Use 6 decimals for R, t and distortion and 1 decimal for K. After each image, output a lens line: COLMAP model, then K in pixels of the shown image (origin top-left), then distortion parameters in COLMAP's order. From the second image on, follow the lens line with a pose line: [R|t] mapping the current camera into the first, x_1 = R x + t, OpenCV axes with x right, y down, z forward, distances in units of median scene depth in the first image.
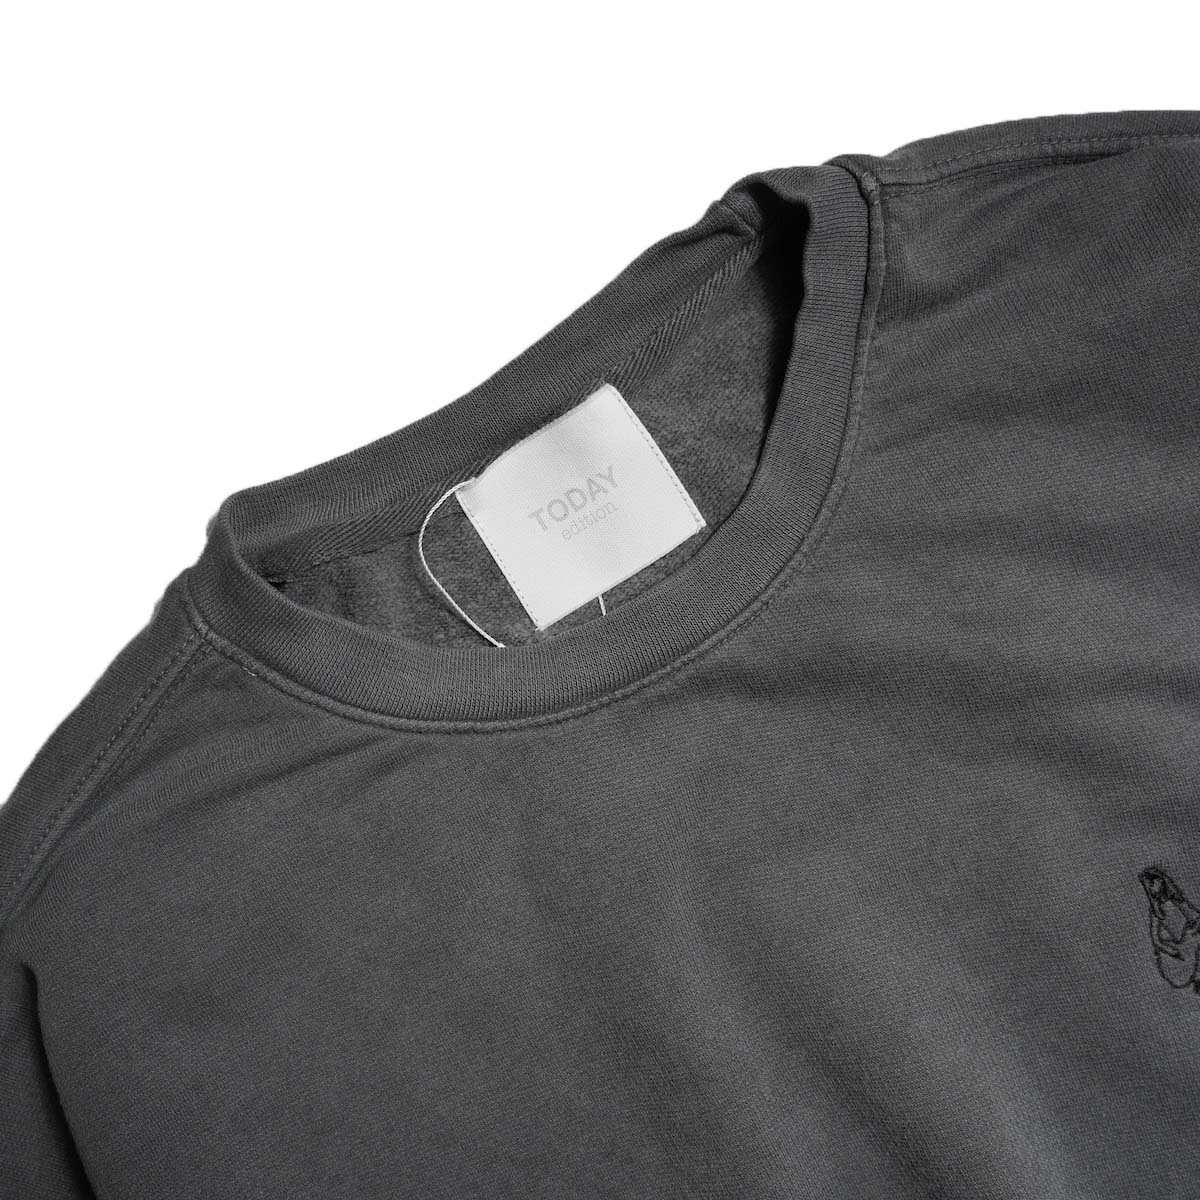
lens RADIAL K [[1399.6, 0, 599.4], [0, 1399.6, 600.5], [0, 0, 1]] dist [-0.013538, 0.000000]
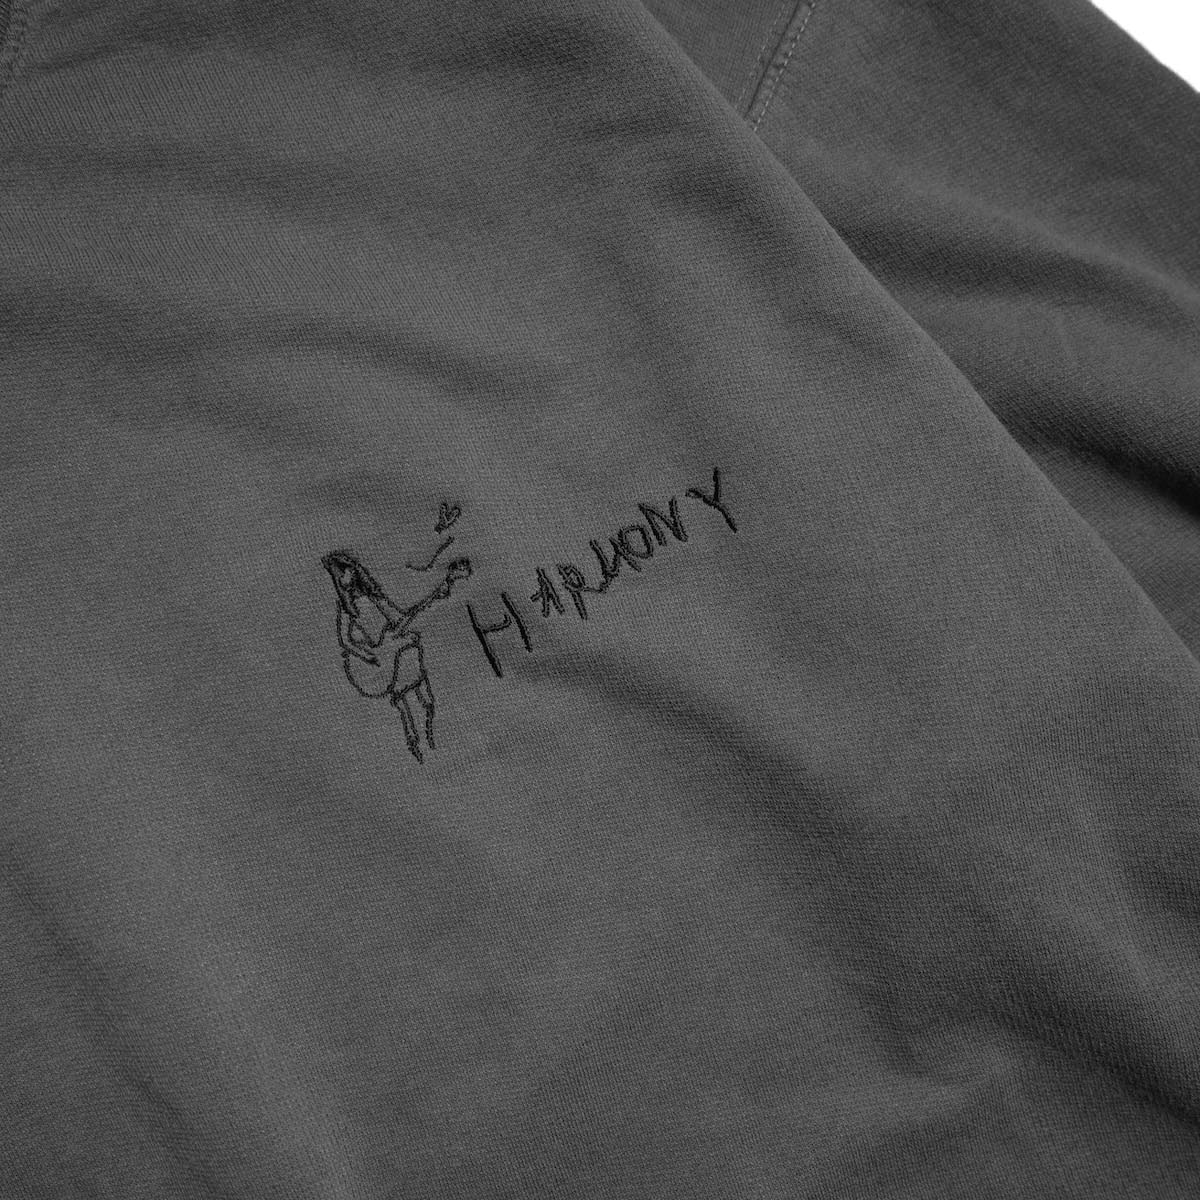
lens RADIAL K [[1399.6, 0, 600.7], [0, 1399.6, 599.4], [0, 0, 1]] dist [-0.013538, 0.000000]
pose [[0.996683, 0.033937, 0.073969, 0.490674], [-0.028253, 0.996663, -0.076583, 0.279805], [-0.076321, 0.074239, 0.994316, 0.131490]]
